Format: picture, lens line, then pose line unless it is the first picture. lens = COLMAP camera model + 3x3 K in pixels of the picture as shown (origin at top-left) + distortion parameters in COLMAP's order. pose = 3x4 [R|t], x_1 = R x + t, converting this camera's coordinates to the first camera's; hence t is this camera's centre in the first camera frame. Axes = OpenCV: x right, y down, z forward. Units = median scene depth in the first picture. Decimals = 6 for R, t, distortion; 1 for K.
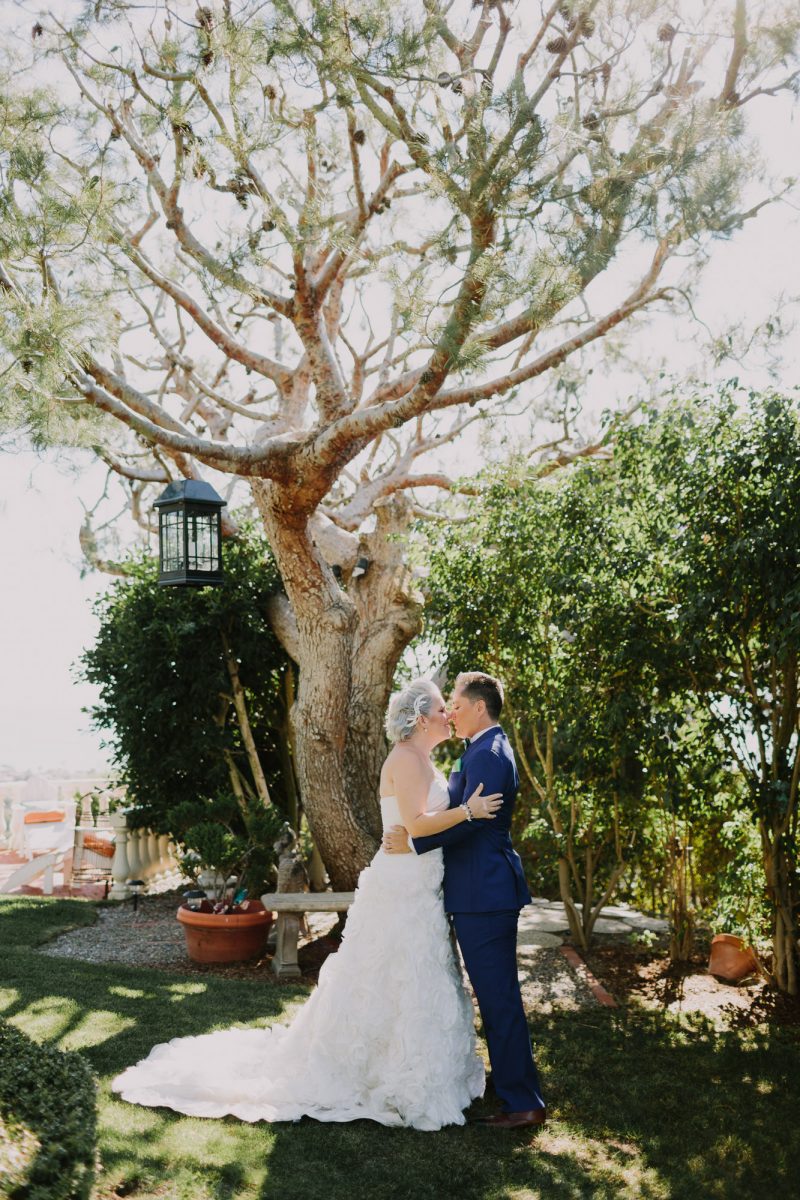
lens RADIAL K [[1160.8, 0, 400.0], [0, 1160.8, 600.0], [0, 0, 1]] dist [0.036798, -0.002419]
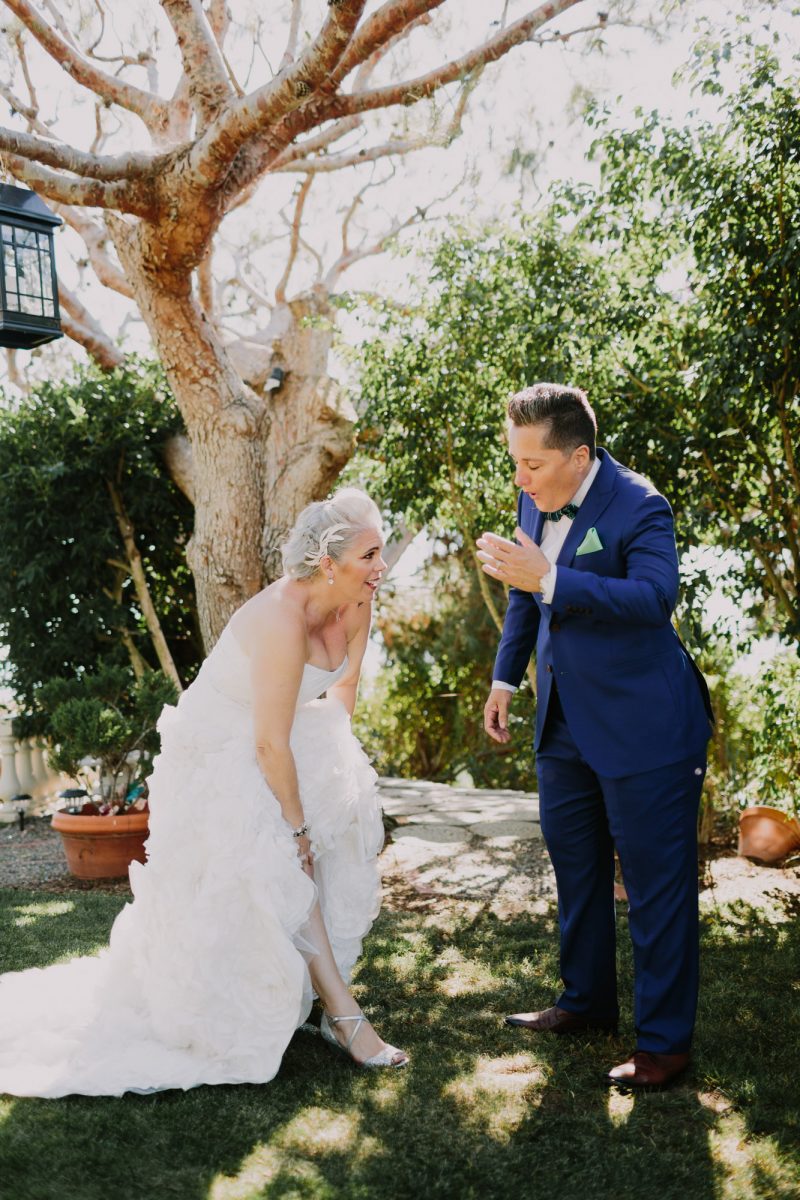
lens RADIAL K [[1160.8, 0, 400.0], [0, 1160.8, 600.0], [0, 0, 1]] dist [0.036798, -0.002419]
pose [[0.997871, -0.045139, 0.047074, 0.008295], [0.042654, 0.997708, 0.052525, 0.097430], [-0.049337, -0.050405, 0.997509, 0.238435]]
